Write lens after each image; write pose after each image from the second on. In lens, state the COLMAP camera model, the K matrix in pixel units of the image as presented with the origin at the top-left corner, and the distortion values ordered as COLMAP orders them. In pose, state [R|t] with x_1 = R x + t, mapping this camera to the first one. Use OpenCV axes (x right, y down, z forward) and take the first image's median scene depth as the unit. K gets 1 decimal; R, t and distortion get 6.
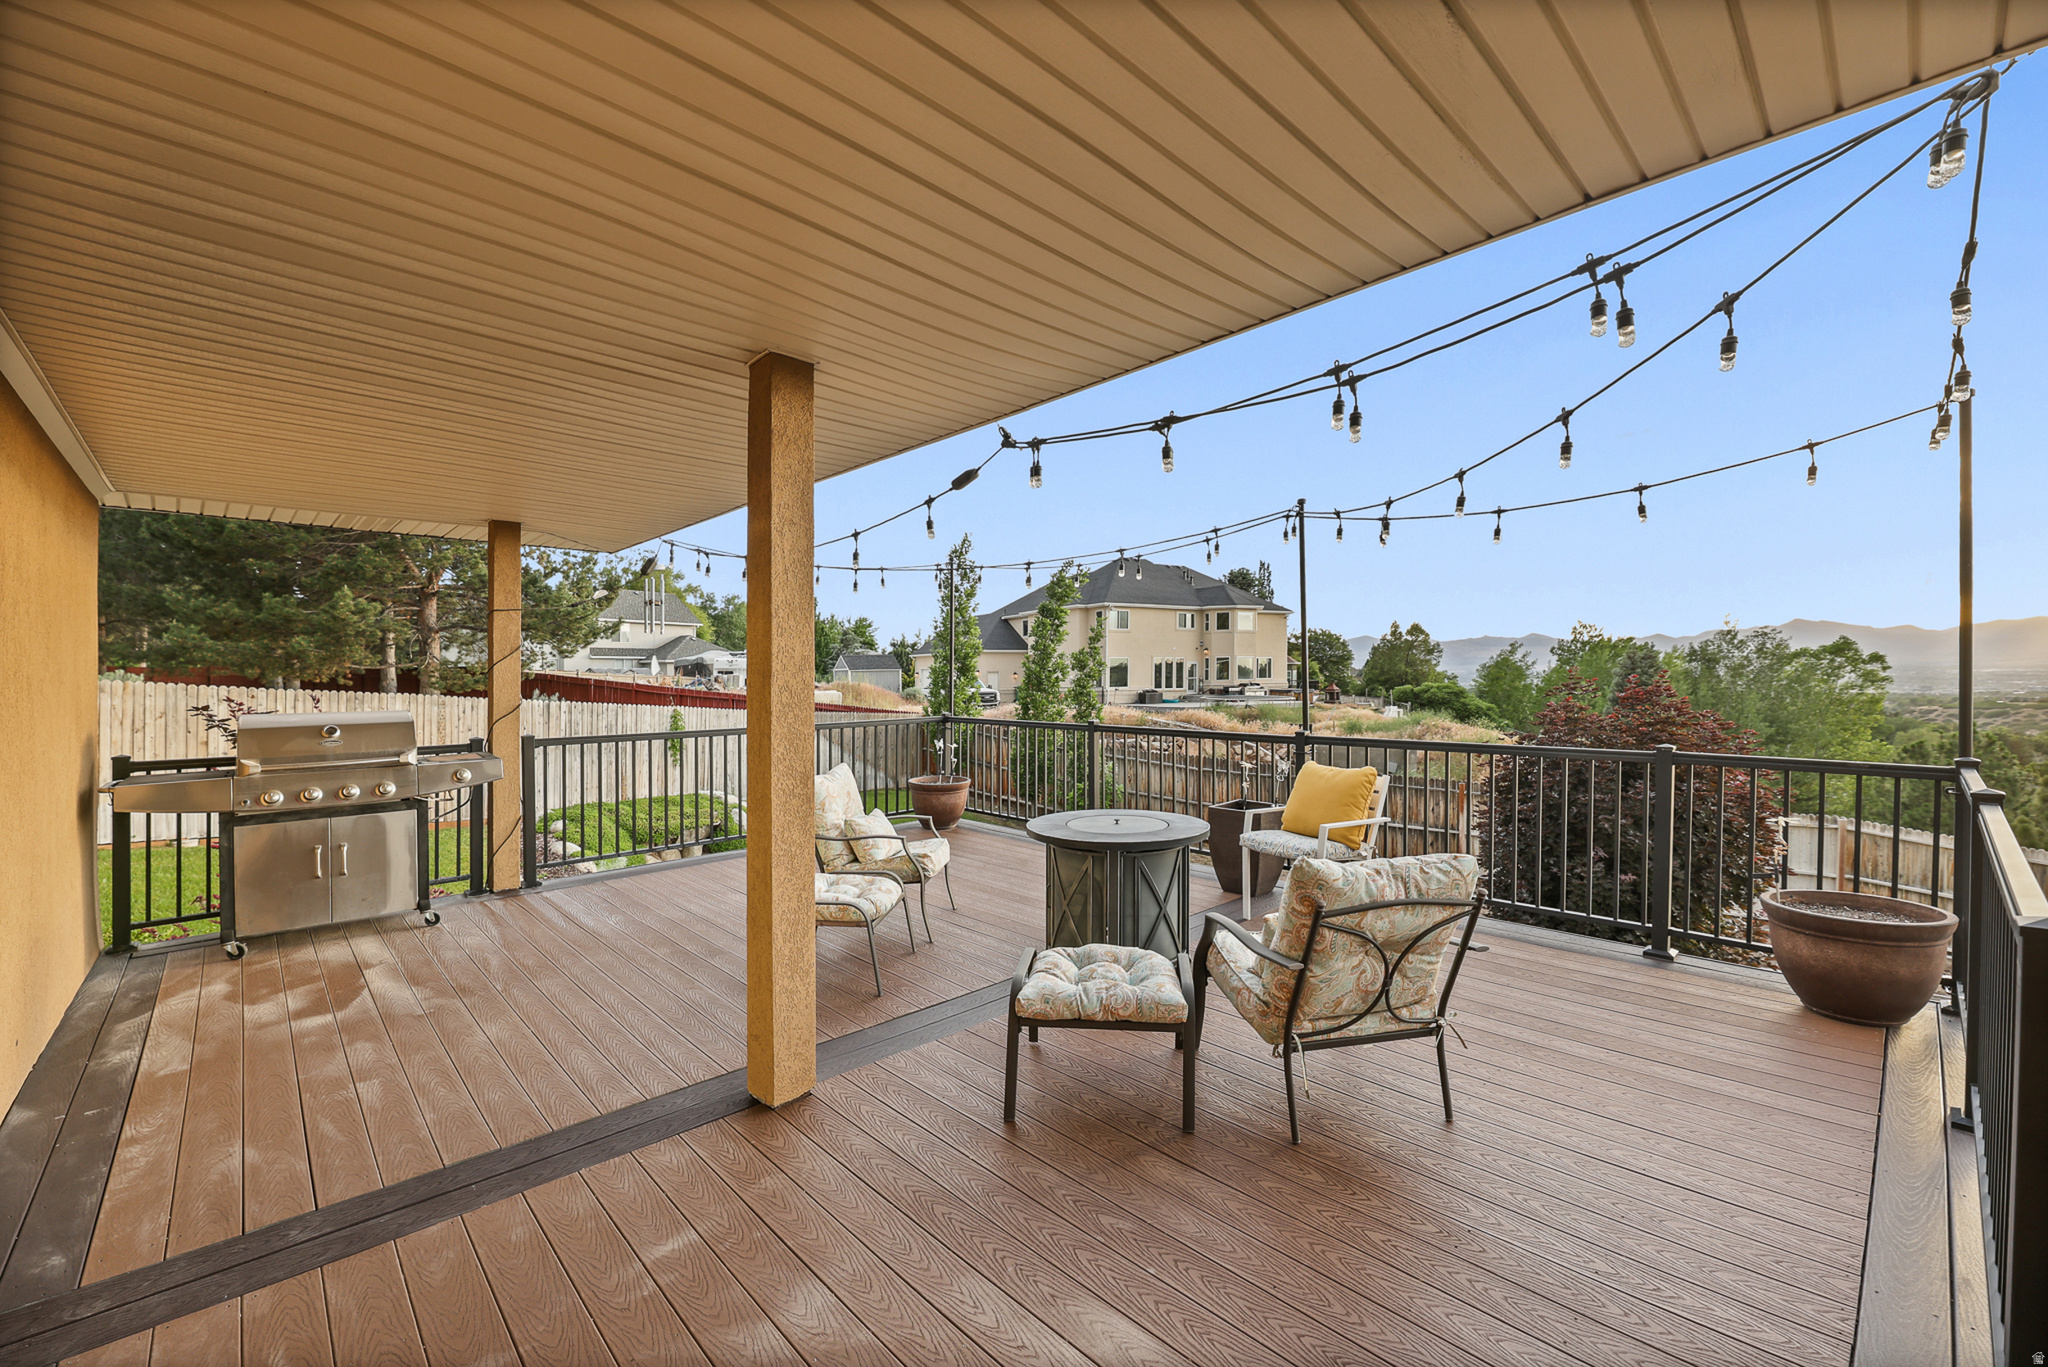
lens RADIAL K [[839.9, 0, 1053.0], [0, 839.9, 686.7], [0, 0, 1]] dist [-0.001578, -0.001211]
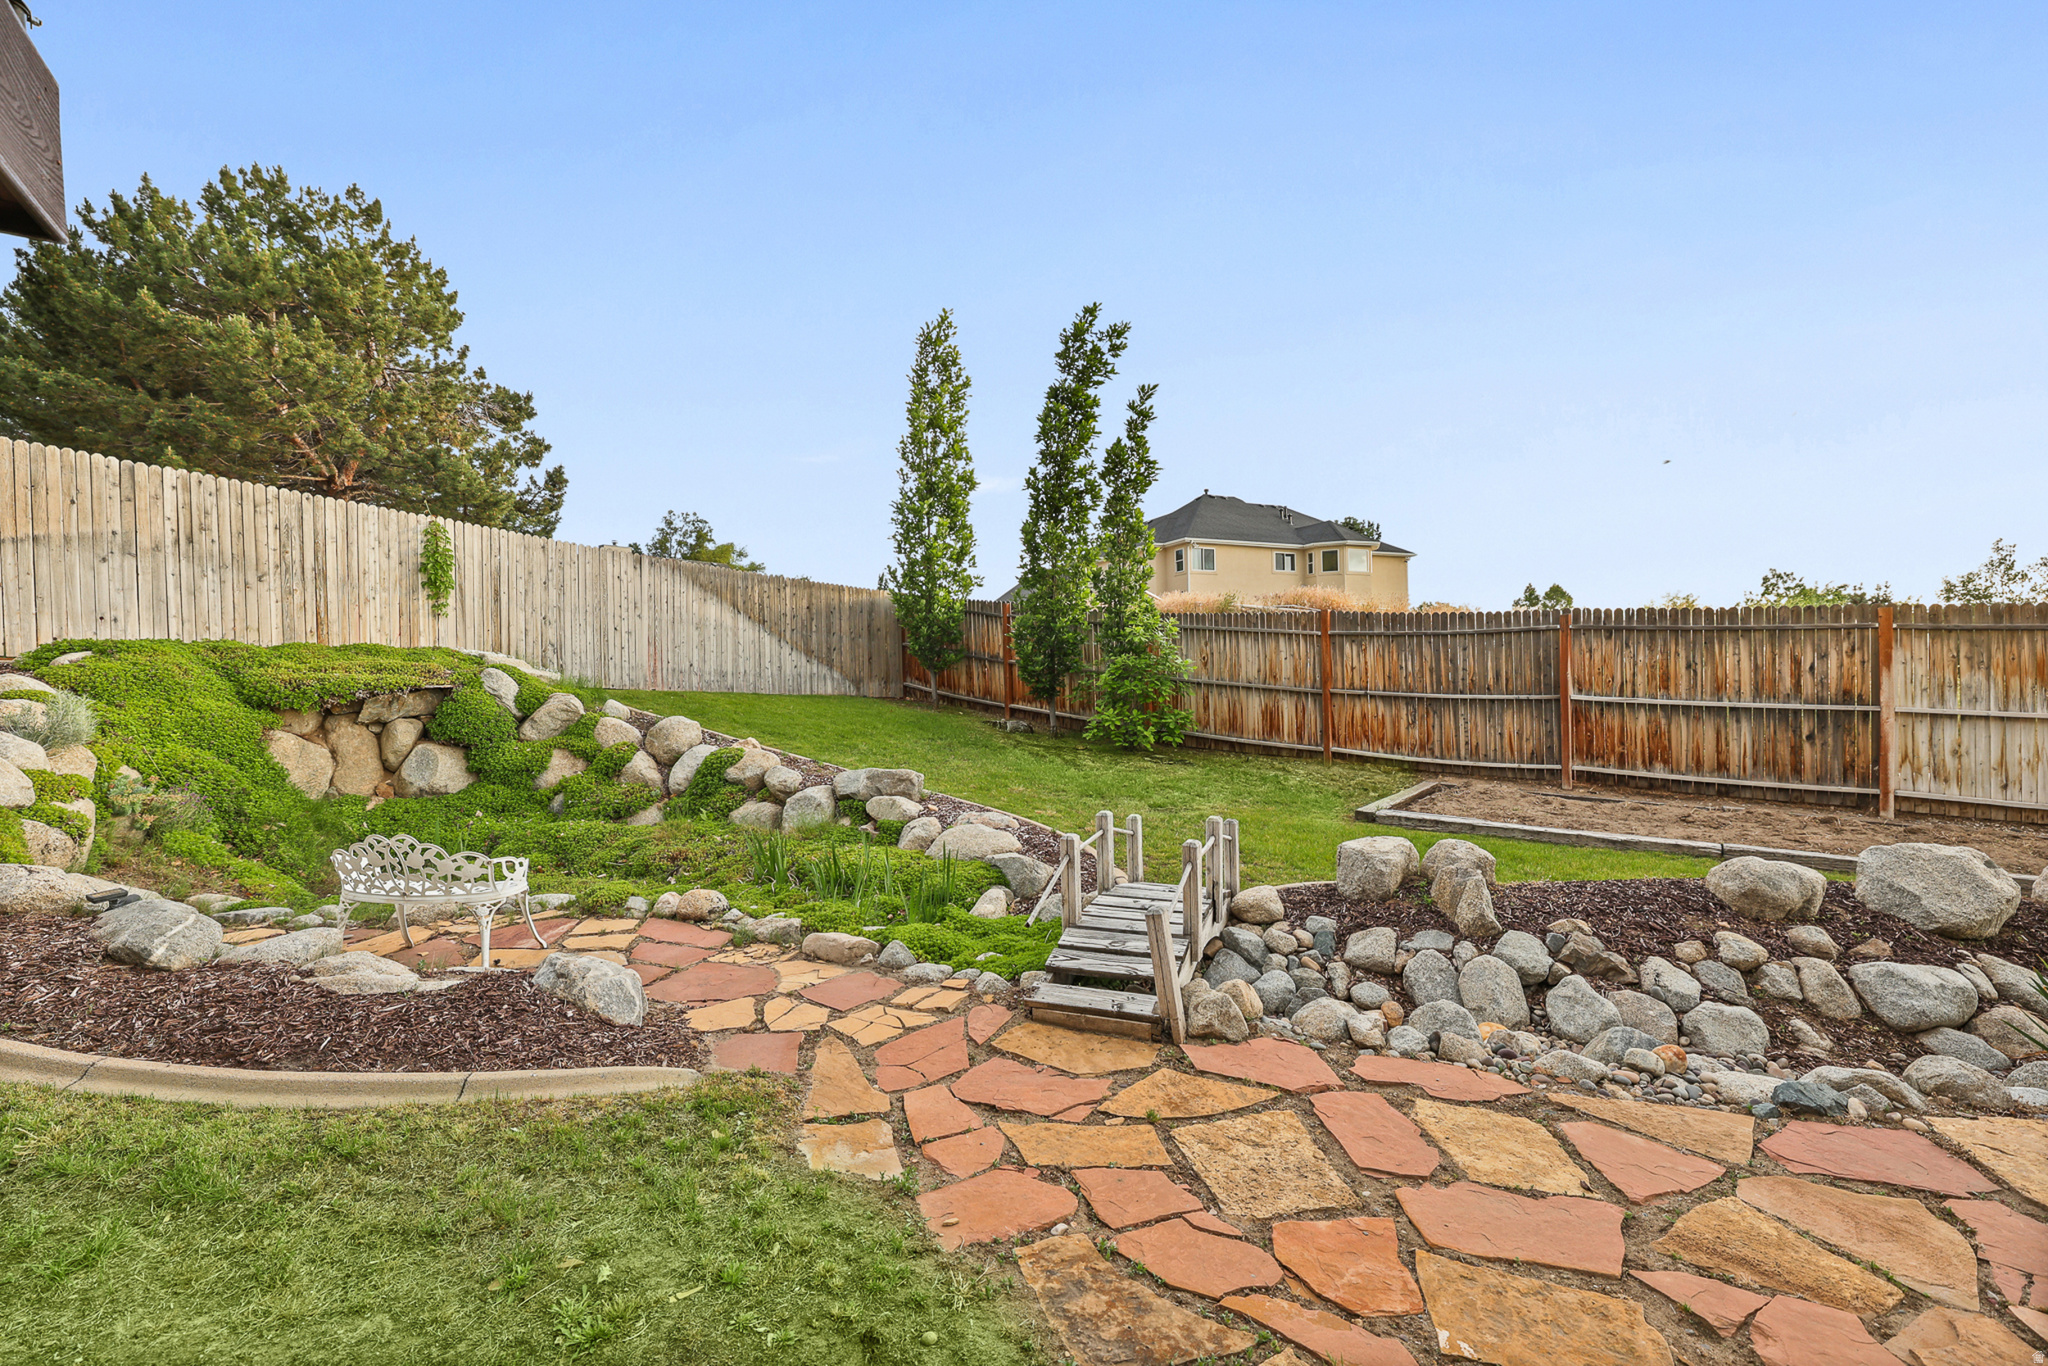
lens RADIAL K [[839.9, 0, 1046.2], [0, 839.9, 700.2], [0, 0, 1]] dist [-0.001578, -0.001211]
pose [[0.992788, -0.011088, -0.119366, 0.047808], [0.012684, 0.999840, 0.012616, 0.110681], [0.119207, -0.014039, 0.992770, 0.317042]]
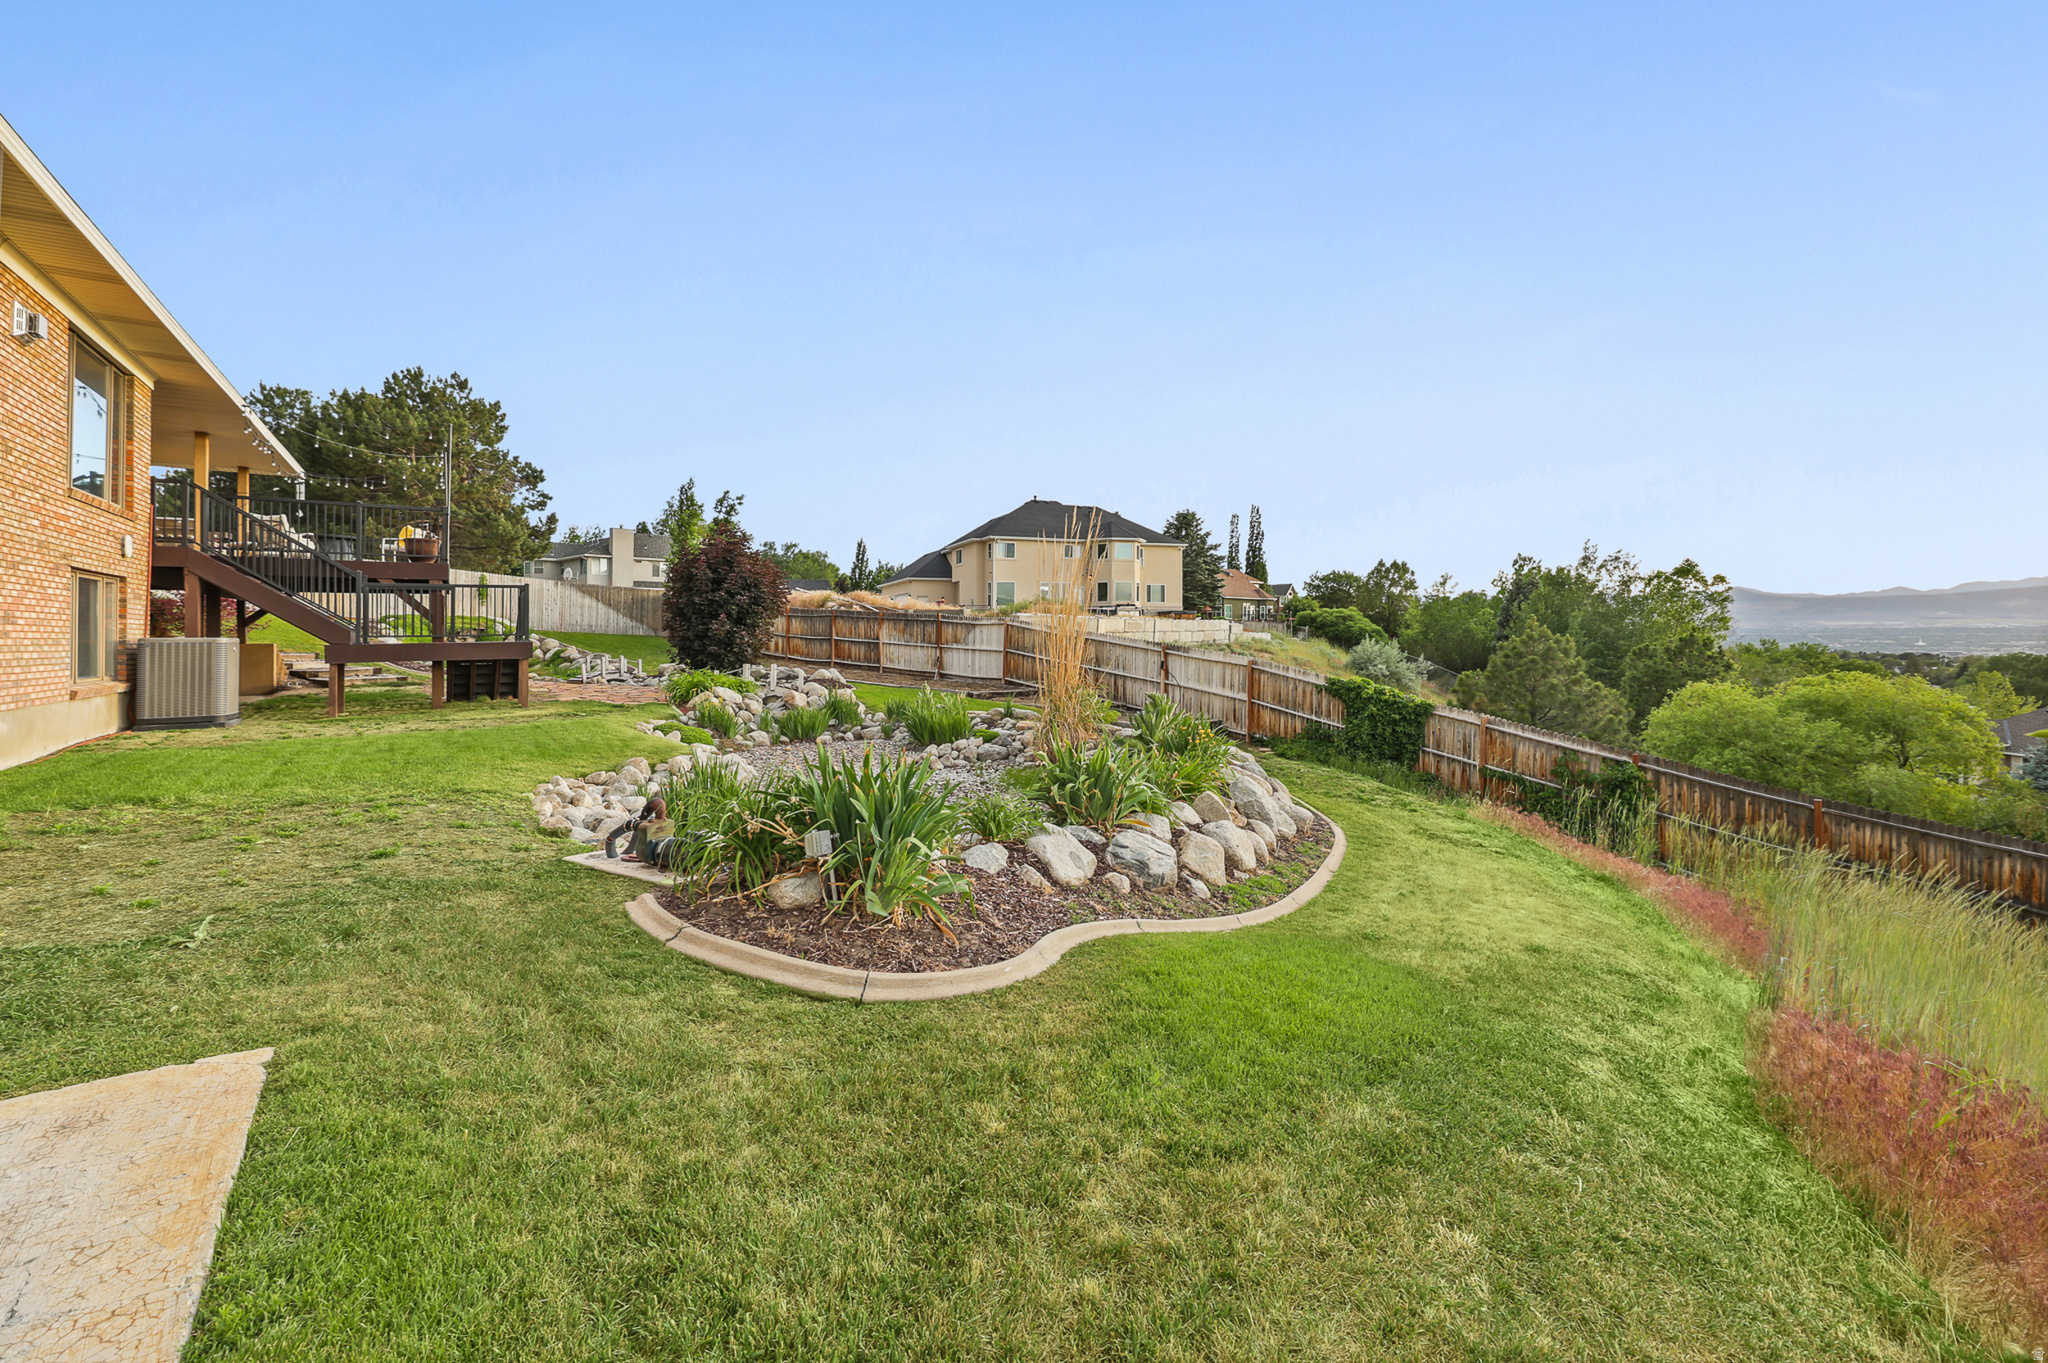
lens RADIAL K [[839.9, 0, 1052.1], [0, 839.9, 621.8], [0, 0, 1]] dist [-0.001578, -0.001211]
pose [[0.986947, 0.001270, -0.161041, 0.774143], [-0.005305, 0.999683, -0.024627, 0.122437], [0.160958, 0.025160, 0.986640, -0.439278]]
